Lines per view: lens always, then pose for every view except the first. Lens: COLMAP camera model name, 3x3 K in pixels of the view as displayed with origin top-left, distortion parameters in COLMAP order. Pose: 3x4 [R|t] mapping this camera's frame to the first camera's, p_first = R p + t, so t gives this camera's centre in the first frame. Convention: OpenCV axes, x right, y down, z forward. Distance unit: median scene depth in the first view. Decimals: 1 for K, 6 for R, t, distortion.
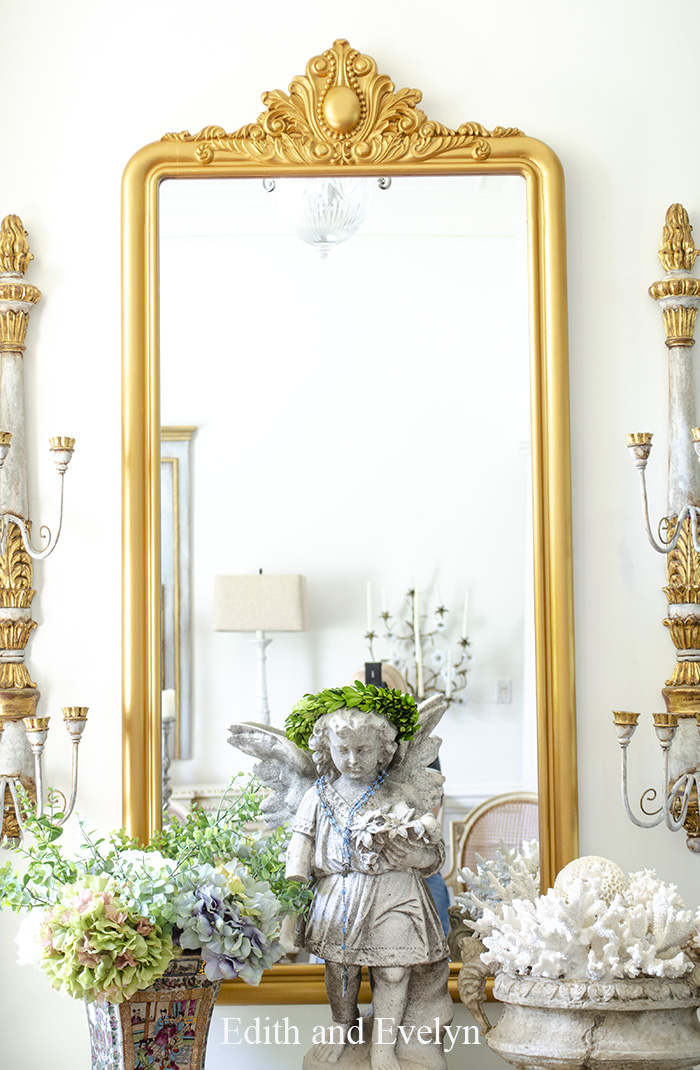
lens RADIAL K [[2005.2, 0, 344.6], [0, 2005.2, 544.2], [0, 0, 1]] dist [0.015269, 0.000000]
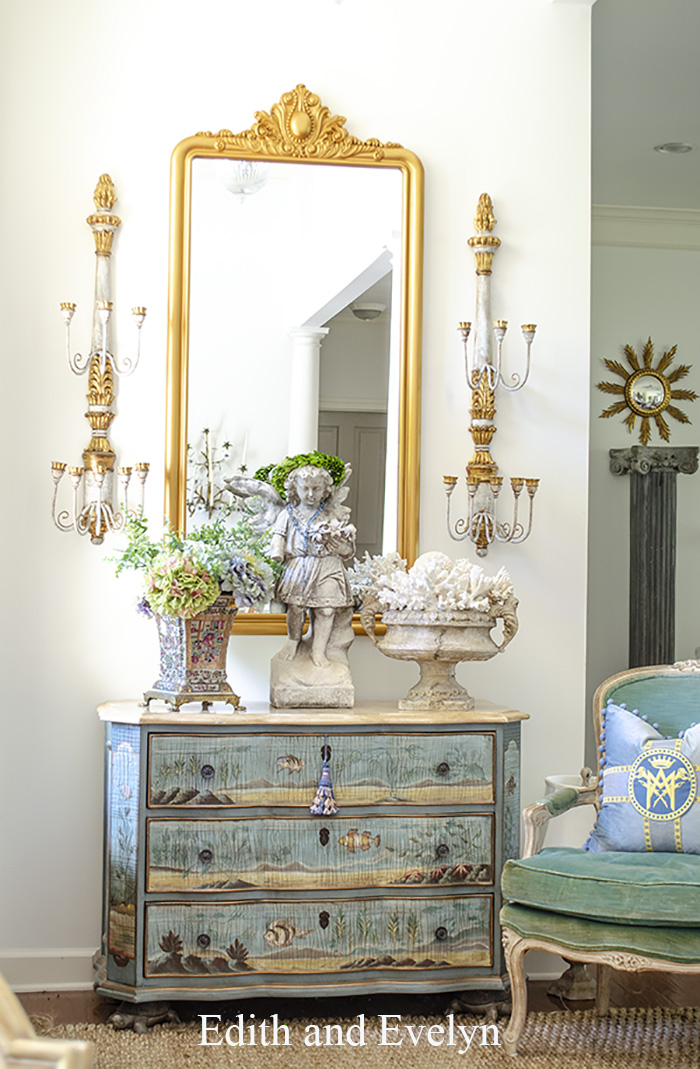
lens RADIAL K [[1625.8, 0, 349.1], [0, 1625.8, 541.2], [0, 0, 1]] dist [-0.025711, 0.000000]
pose [[0.983201, 0.028255, 0.180325, -0.203026], [-0.042101, 0.996412, 0.073424, 0.036275], [-0.177603, -0.079783, 0.980863, -0.408841]]
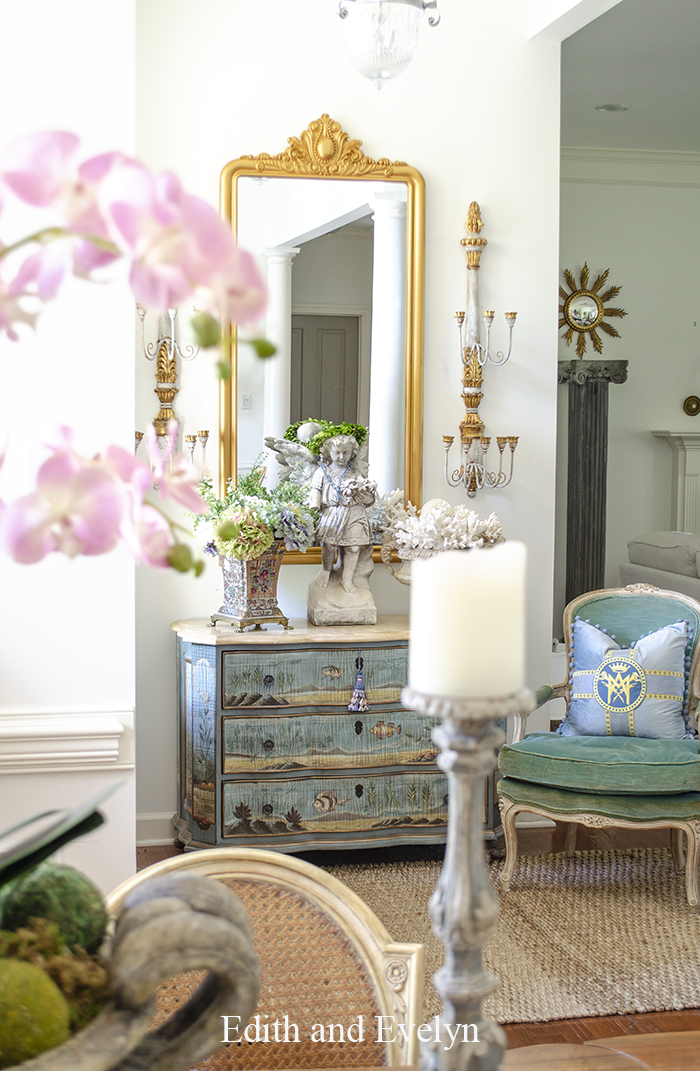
lens RADIAL K [[1534.3, 0, 350.6], [0, 1534.3, 543.7], [0, 0, 1]] dist [-0.029969, 0.000000]
pose [[0.973263, -0.003102, 0.229671, -0.347499], [-0.037945, 0.983999, 0.174088, -0.089453], [-0.226536, -0.178148, 0.957572, -0.621527]]
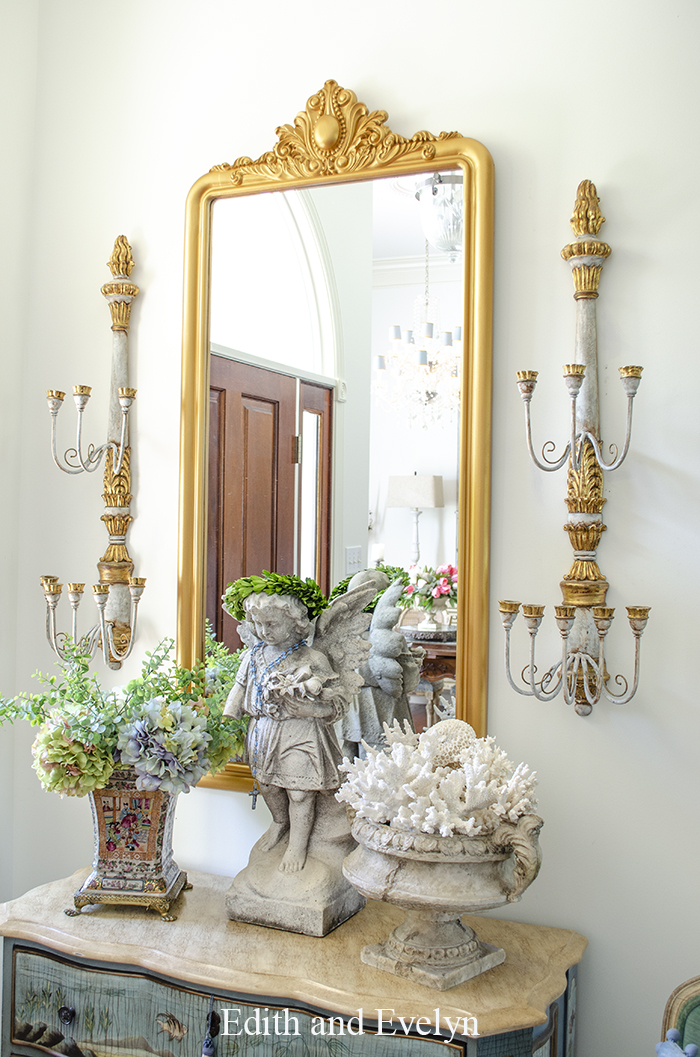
lens RADIAL K [[1032.6, 0, 343.9], [0, 1032.6, 534.8], [0, 0, 1]] dist [-0.063870, 0.000000]
pose [[0.923013, 0.027063, -0.383815, 0.273855], [0.003067, 0.996974, 0.077672, -0.005708], [0.384756, -0.072870, 0.920137, 0.368452]]
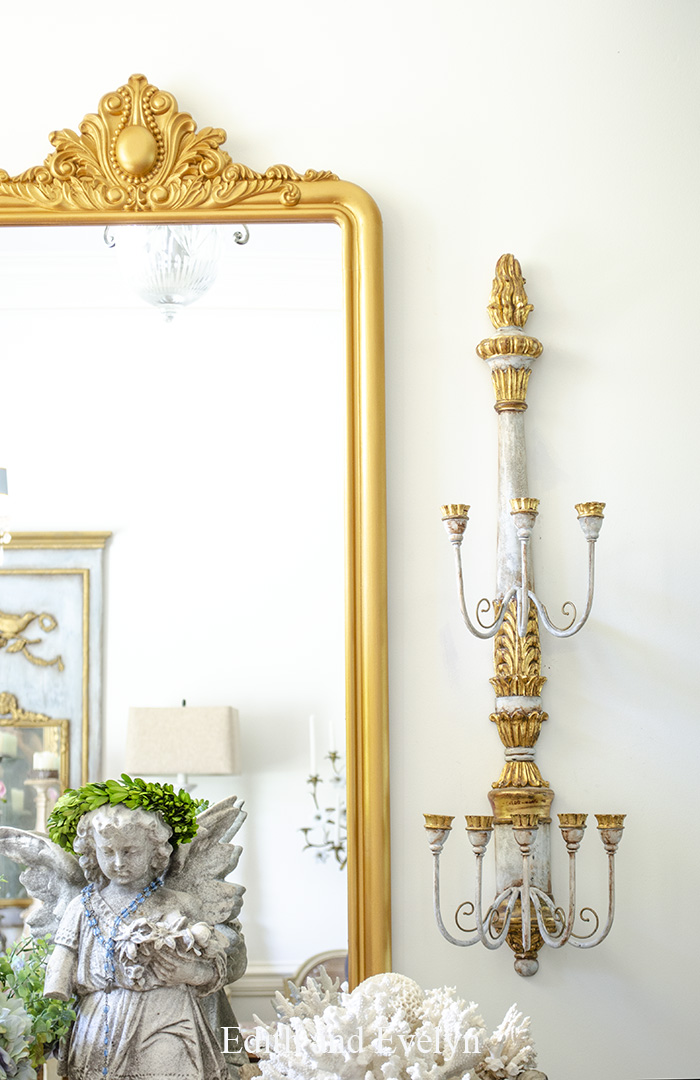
lens RADIAL K [[2464.0, 0, 348.6], [0, 2464.0, 550.4], [0, 0, 1]] dist [0.035048, 0.000000]
pose [[0.999941, 0.001094, -0.010814, 0.106842], [-0.001731, 0.998249, -0.059130, 0.029445], [0.010731, 0.059145, 0.998192, -0.101305]]
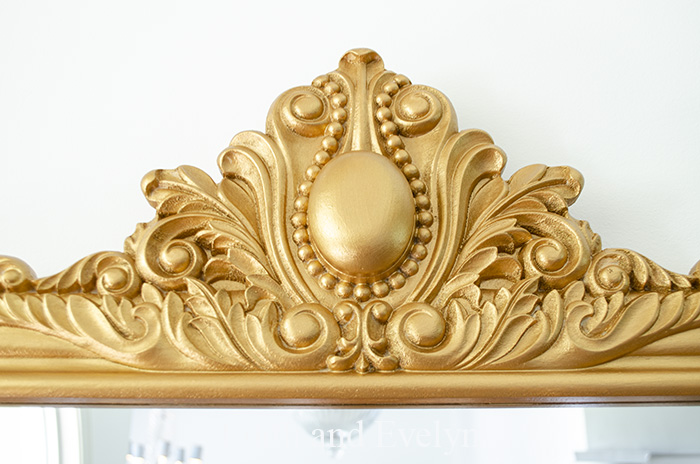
lens RADIAL K [[747.6, 0, 354.8], [0, 747.6, 251.8], [0, 0, 1]] dist [-0.059768, 0.000000]
pose [[0.999953, 0.009321, -0.002589, -0.002302], [-0.009666, 0.951534, -0.307391, -0.170905], [-0.000402, 0.307402, 0.951580, 0.880509]]
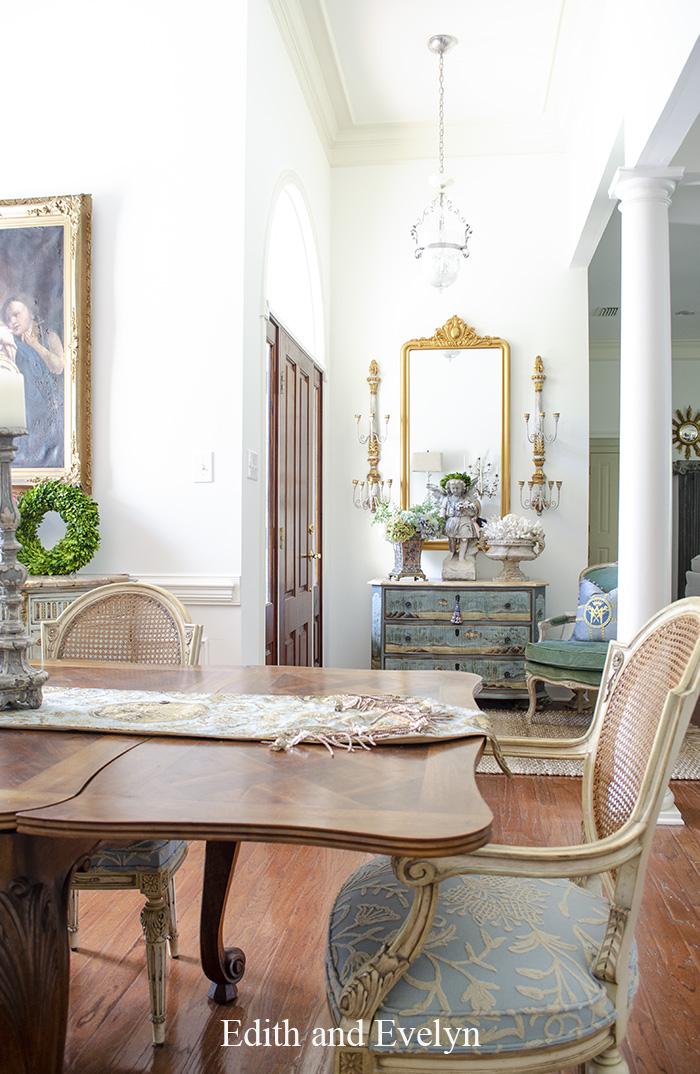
lens RADIAL K [[854.8, 0, 344.5], [0, 854.8, 546.9], [0, 0, 1]] dist [-0.078810, -0.003595]
pose [[0.991291, 0.016128, -0.130702, 0.008294], [-0.000302, 0.992749, 0.120208, 0.006423], [0.131693, -0.119121, 0.984107, -0.769451]]
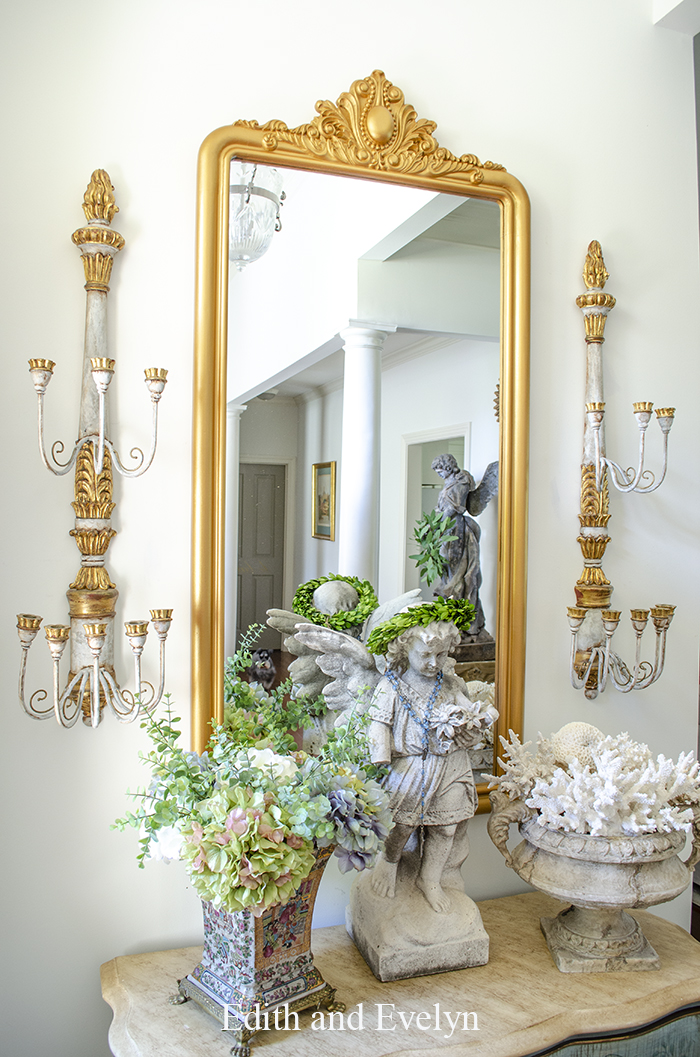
lens RADIAL K [[829.7, 0, 344.5], [0, 829.7, 536.6], [0, 0, 1]] dist [-0.086202, 0.012299]
pose [[0.939604, 0.015827, 0.341896, -0.190768], [-0.049831, 0.994612, 0.090905, -0.007274], [-0.338616, -0.102452, 0.935330, 0.510983]]
